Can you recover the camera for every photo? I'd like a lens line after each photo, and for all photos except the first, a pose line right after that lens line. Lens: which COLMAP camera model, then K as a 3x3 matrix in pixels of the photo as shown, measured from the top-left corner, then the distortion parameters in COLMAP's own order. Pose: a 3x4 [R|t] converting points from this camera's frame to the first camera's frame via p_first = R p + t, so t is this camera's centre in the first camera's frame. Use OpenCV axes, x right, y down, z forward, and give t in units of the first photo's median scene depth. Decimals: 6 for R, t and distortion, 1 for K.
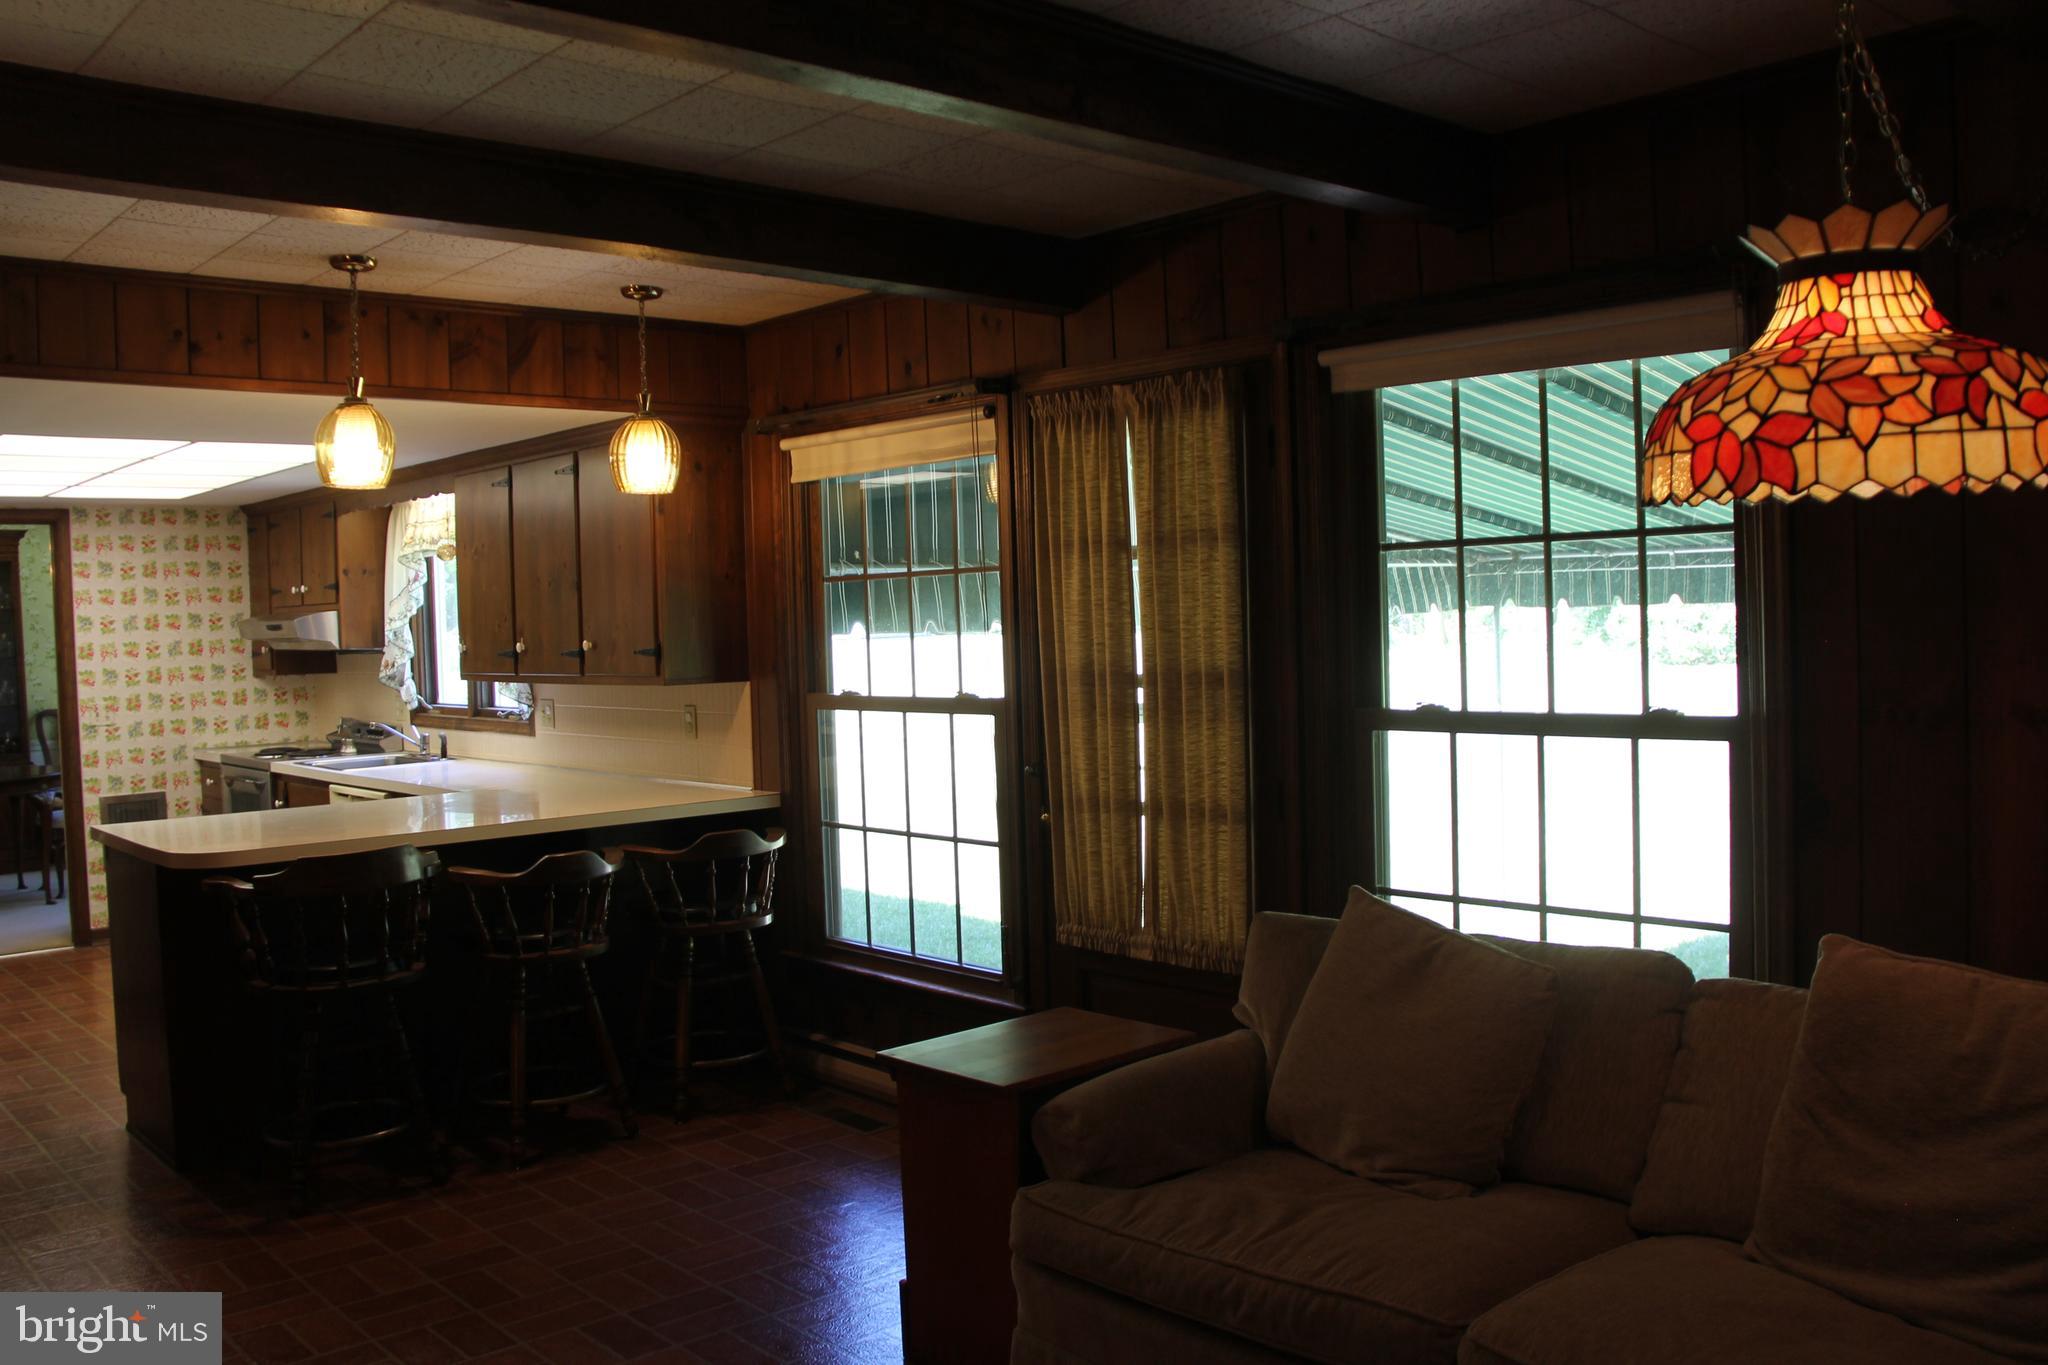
lens RADIAL K [[1725.4, 0, 1024.0], [0, 1725.4, 682.5], [0, 0, 1]] dist [-0.166867, 0.123970]
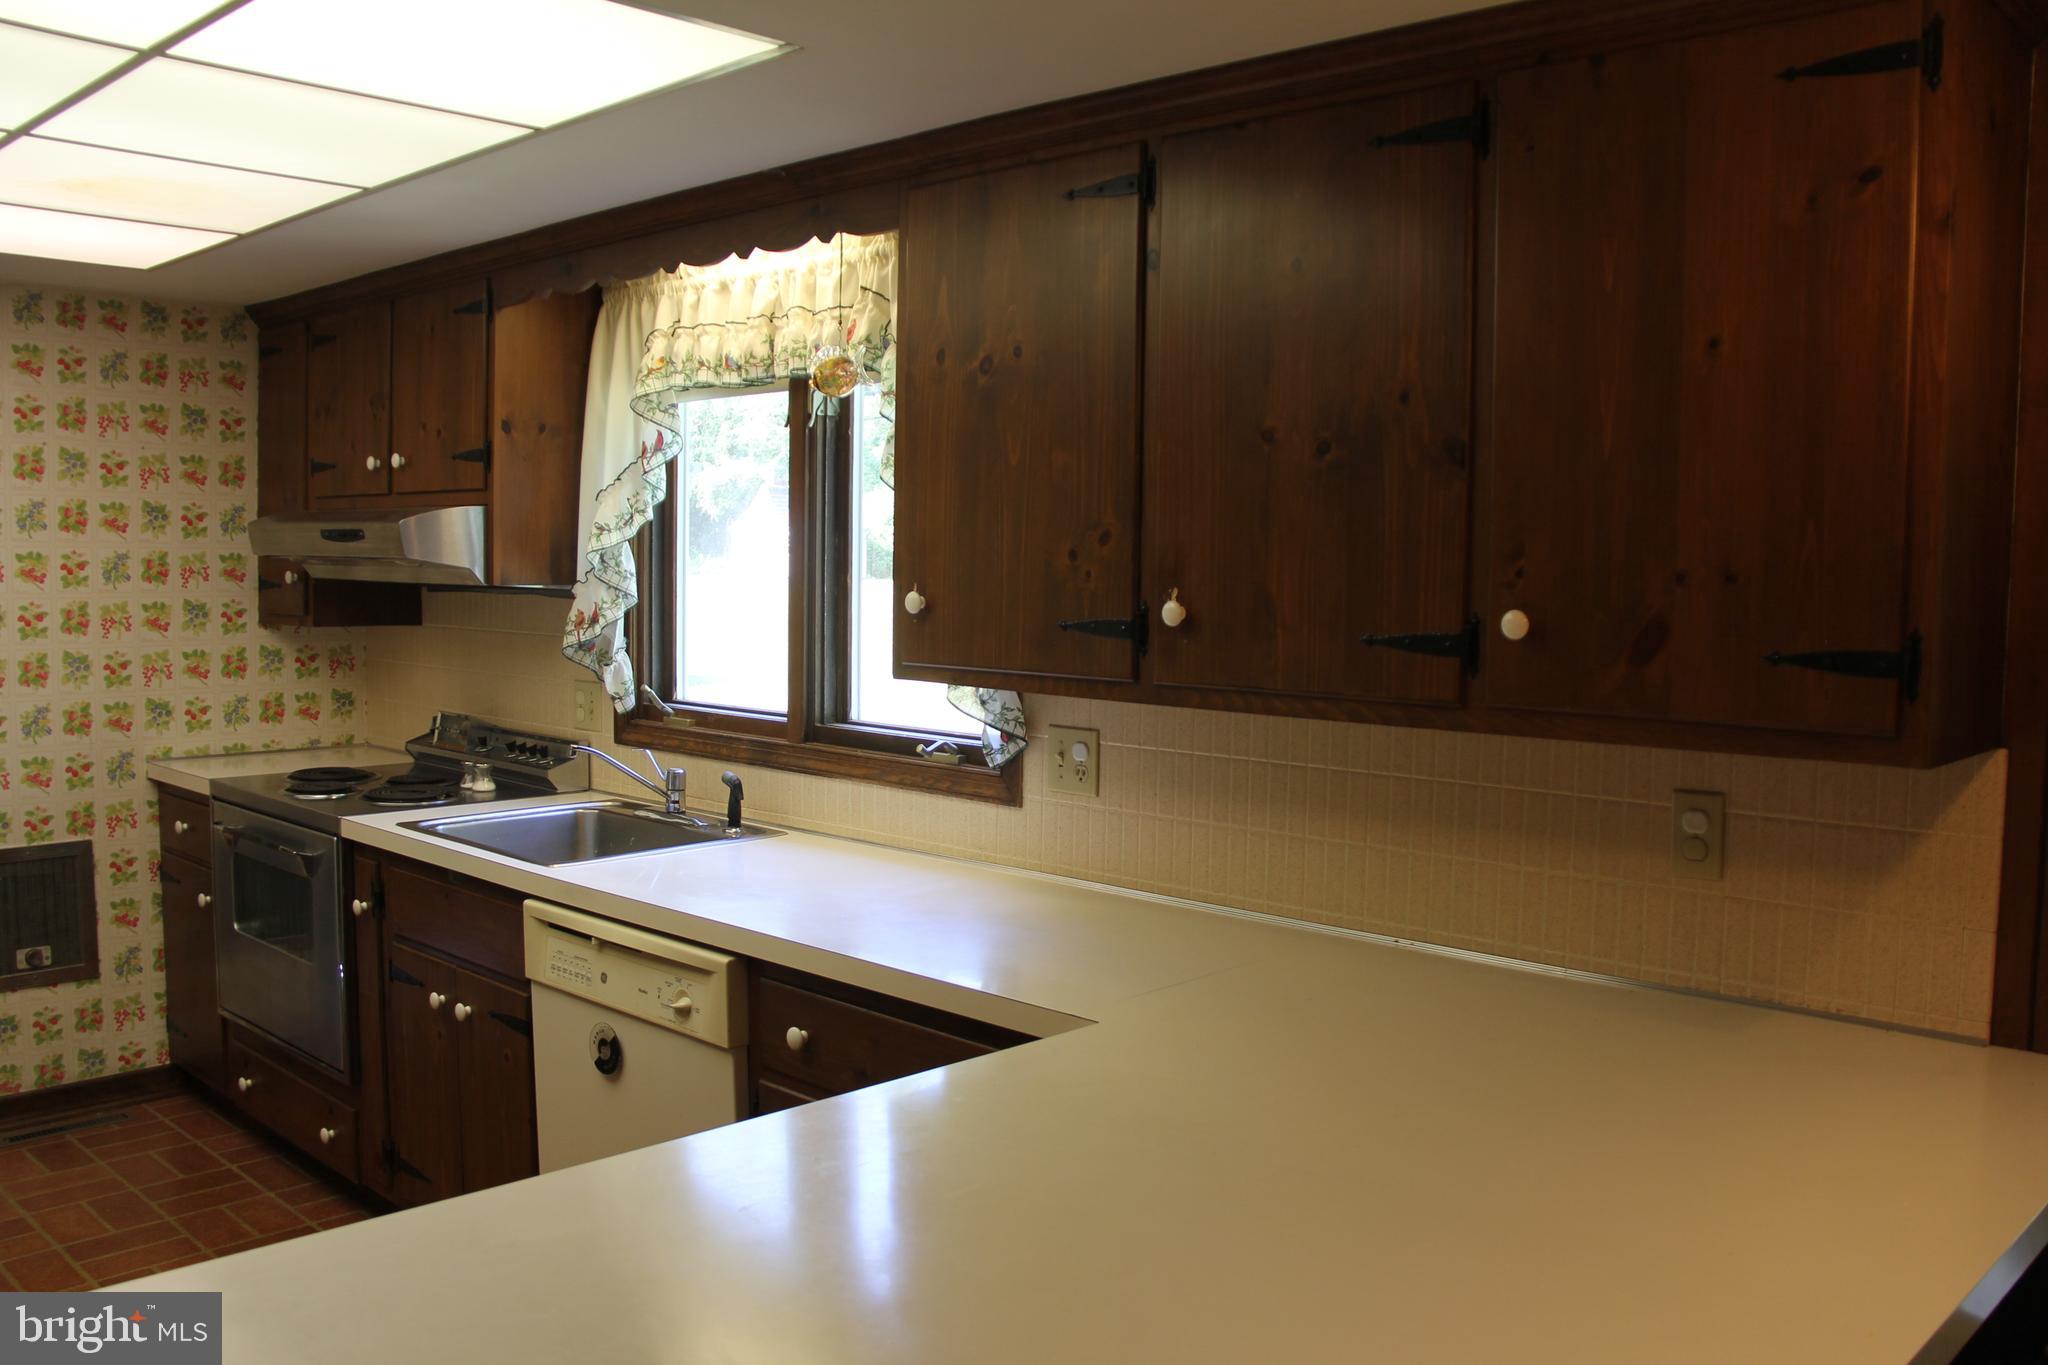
lens RADIAL K [[1725.4, 0, 1024.0], [0, 1725.4, 682.5], [0, 0, 1]] dist [-0.166867, 0.123970]
pose [[0.996234, 0.037513, 0.078172, -0.265893], [-0.039890, 0.998781, 0.029067, -0.011122], [-0.076987, -0.032076, 0.996516, 0.458786]]
